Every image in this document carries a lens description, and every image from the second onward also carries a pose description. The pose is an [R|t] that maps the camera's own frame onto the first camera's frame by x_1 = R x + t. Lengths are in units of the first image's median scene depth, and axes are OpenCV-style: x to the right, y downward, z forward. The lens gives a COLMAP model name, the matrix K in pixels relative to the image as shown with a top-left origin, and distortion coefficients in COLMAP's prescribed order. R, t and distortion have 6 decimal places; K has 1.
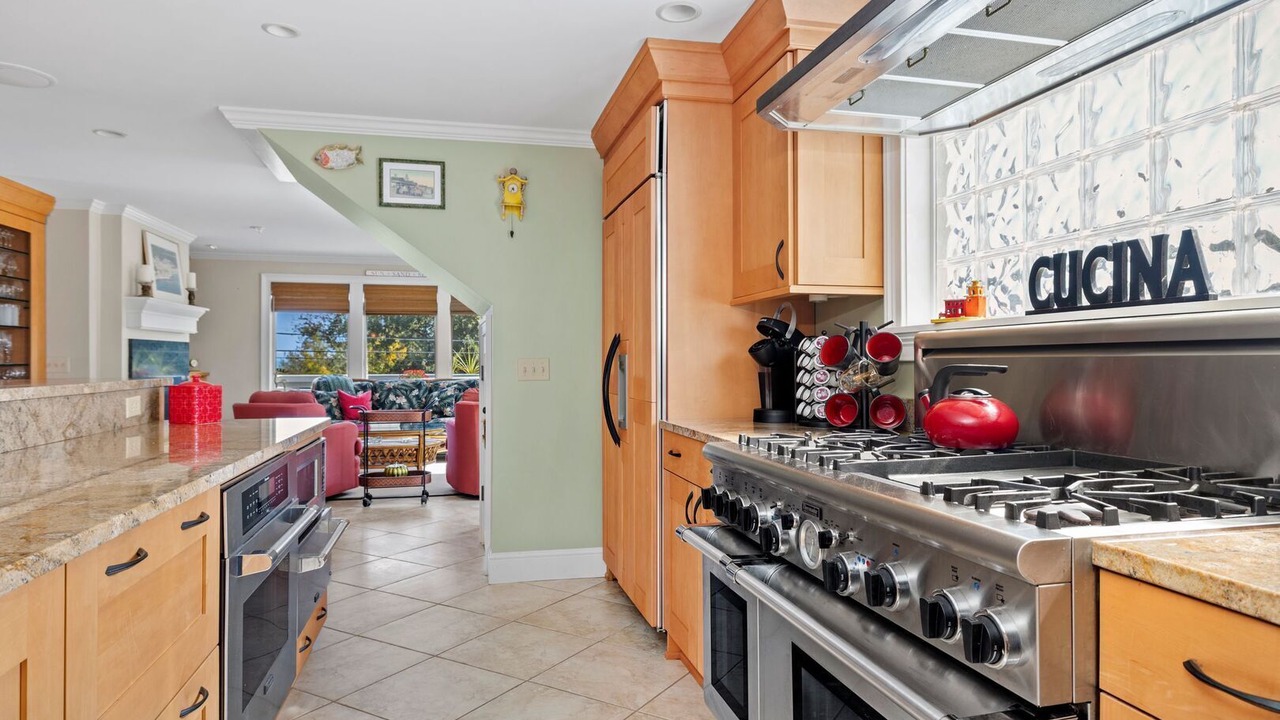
lens RADIAL K [[774.8, 0, 640.0], [0, 774.8, 360.0], [0, 0, 1]] dist [-0.003778, -0.001182]
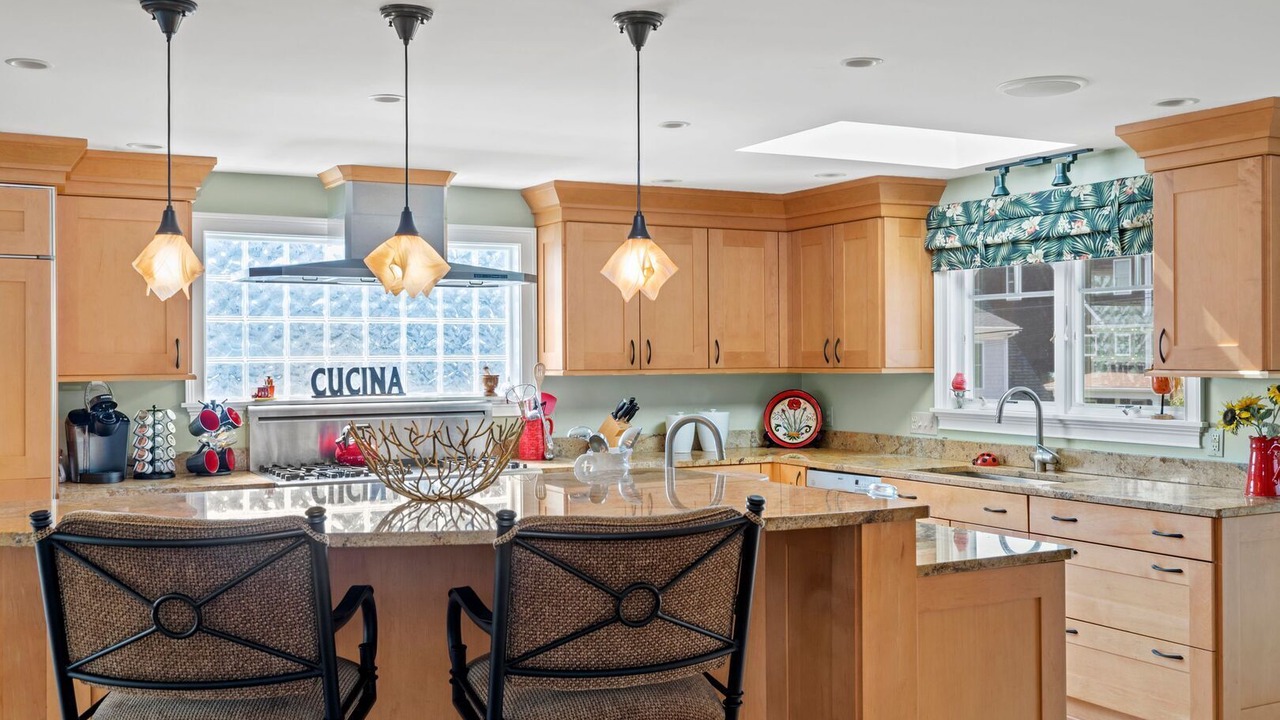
lens RADIAL K [[1214.4, 0, 640.0], [0, 1214.4, 360.0], [0, 0, 1]] dist [-0.037361, 0.002972]
pose [[-0.249085, 0.002600, 0.968478, -0.710807], [0.007057, 0.999975, -0.000869, -0.039241], [-0.968456, 0.006618, -0.249097, 0.263350]]
